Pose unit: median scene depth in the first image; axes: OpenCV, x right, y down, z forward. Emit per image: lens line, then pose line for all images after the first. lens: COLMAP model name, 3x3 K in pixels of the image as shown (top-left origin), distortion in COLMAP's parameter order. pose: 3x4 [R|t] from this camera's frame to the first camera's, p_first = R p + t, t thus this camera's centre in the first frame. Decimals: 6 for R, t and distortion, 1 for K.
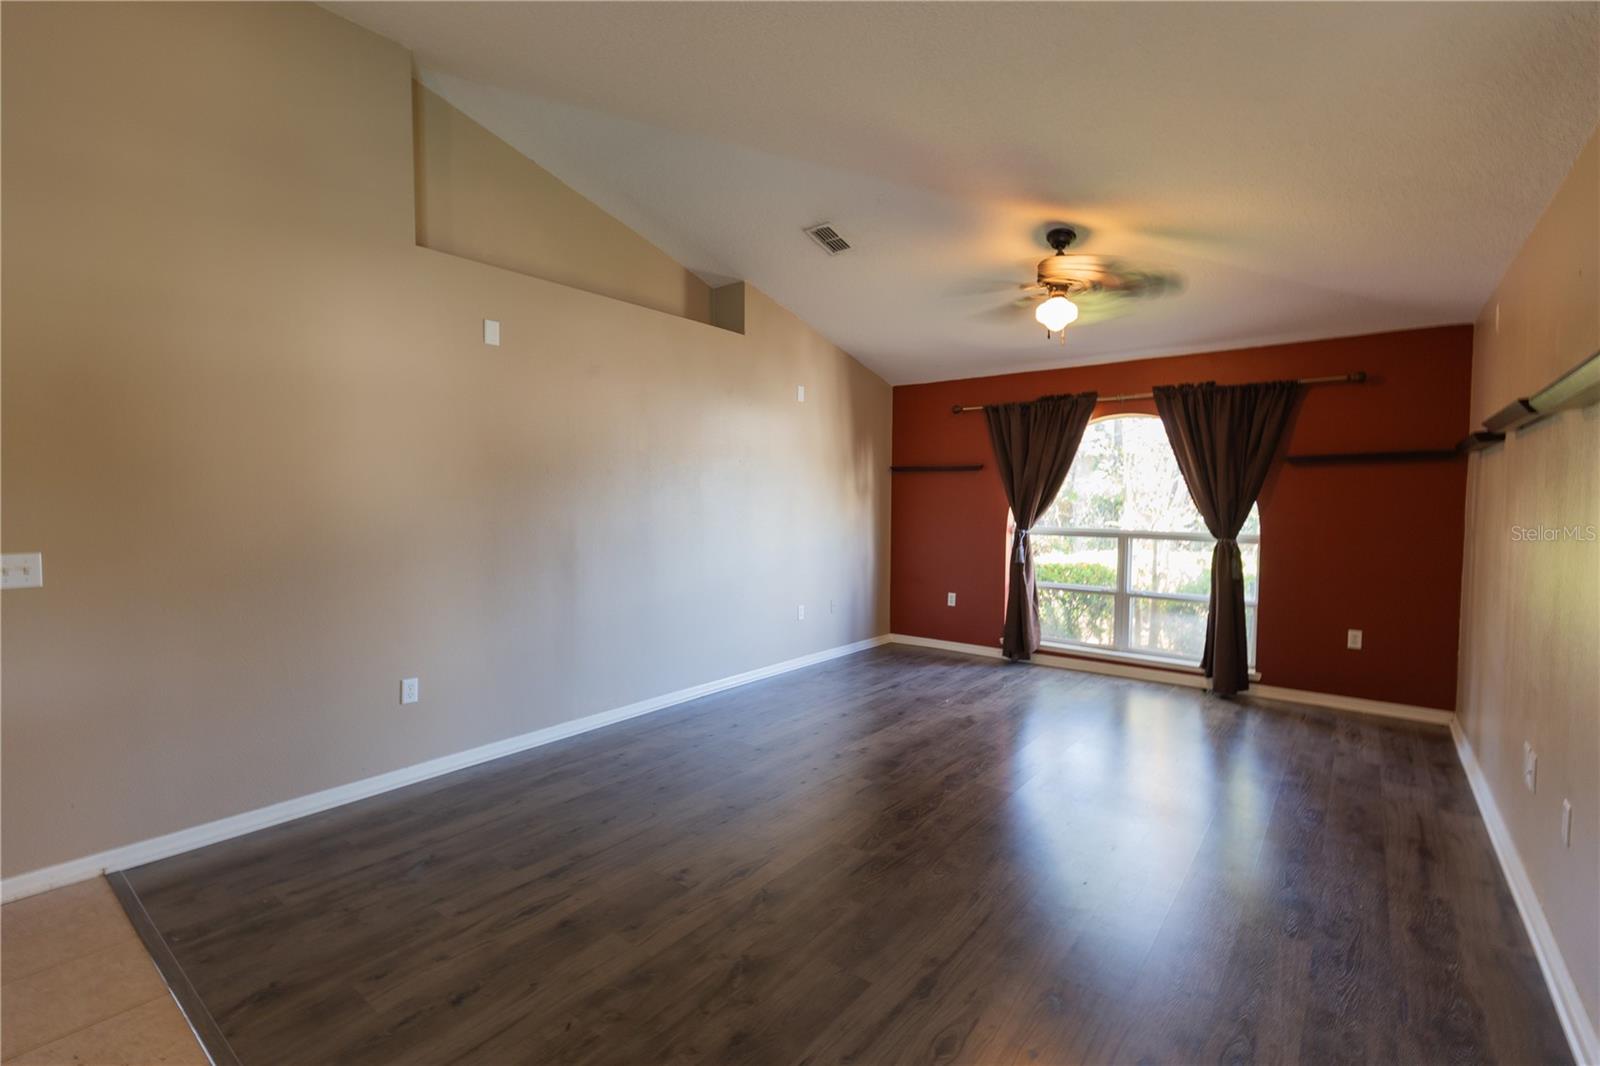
lens RADIAL K [[727.6, 0, 799.1], [0, 727.6, 526.2], [0, 0, 1]] dist [0.010965, -0.000800]
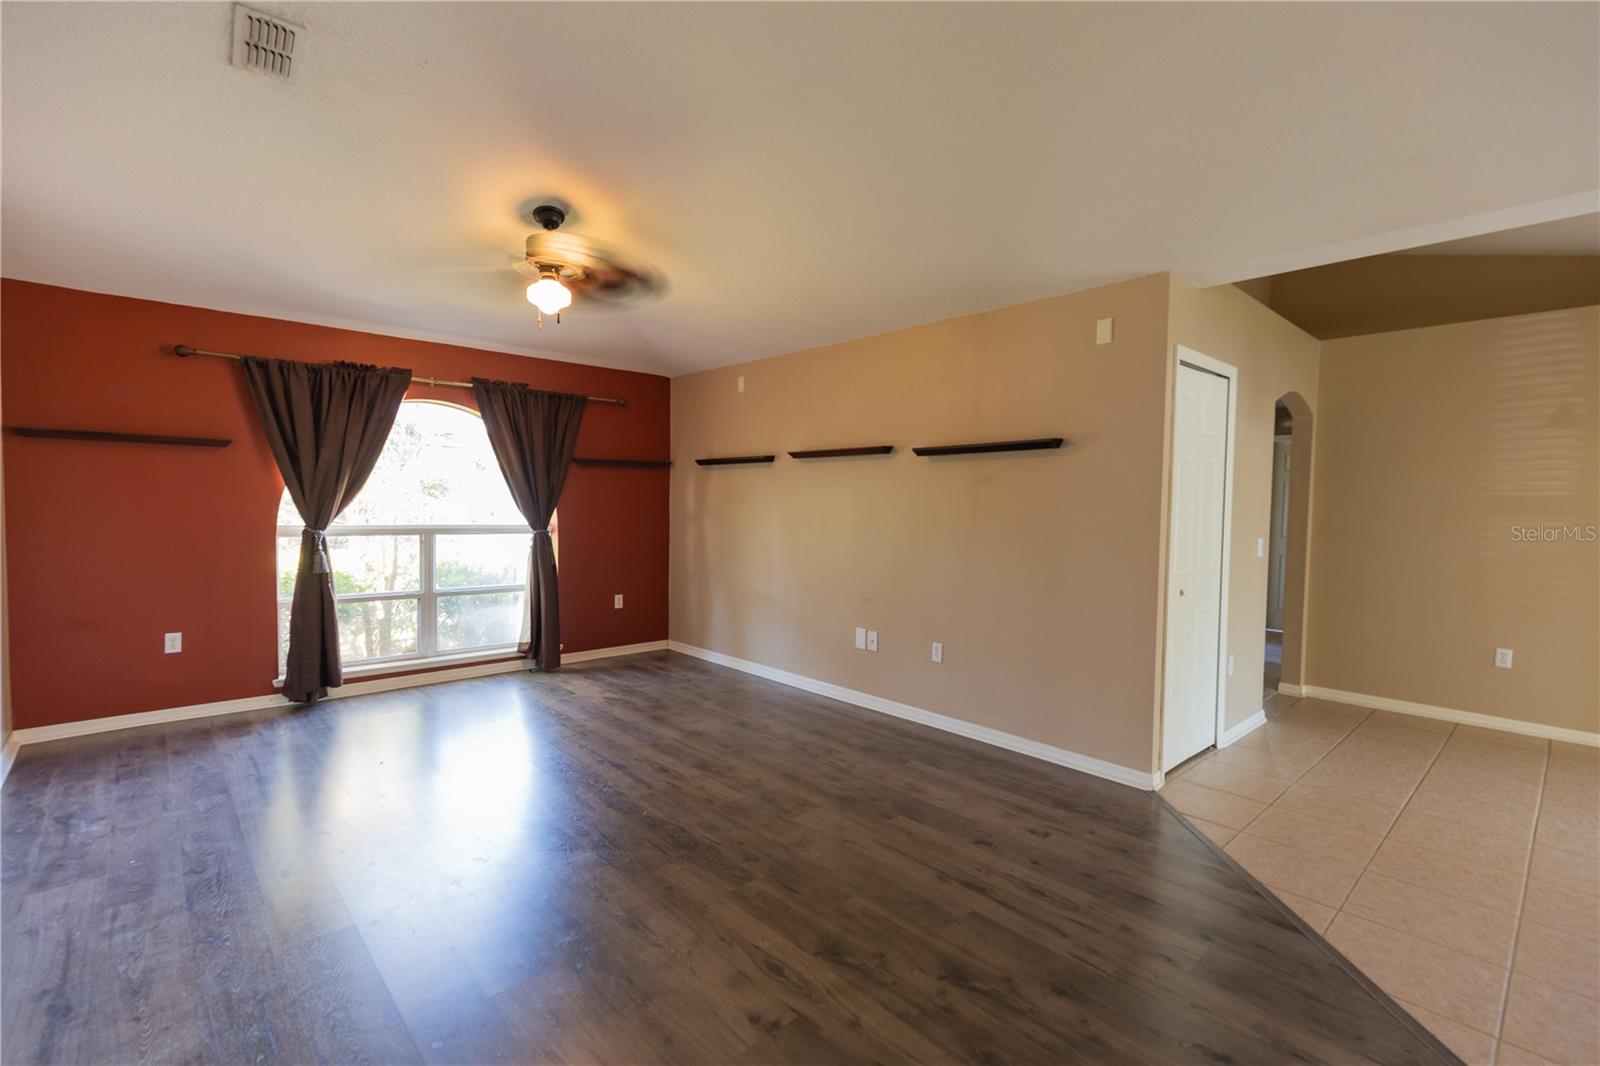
lens RADIAL K [[730.5, 0, 804.5], [0, 730.5, 504.8], [0, 0, 1]] dist [-0.009007, -0.000197]
pose [[0.143045, -0.003985, 0.989708, -0.434863], [0.027491, 0.999622, 0.000051, -0.008201], [-0.989334, 0.027201, 0.143100, 0.438412]]
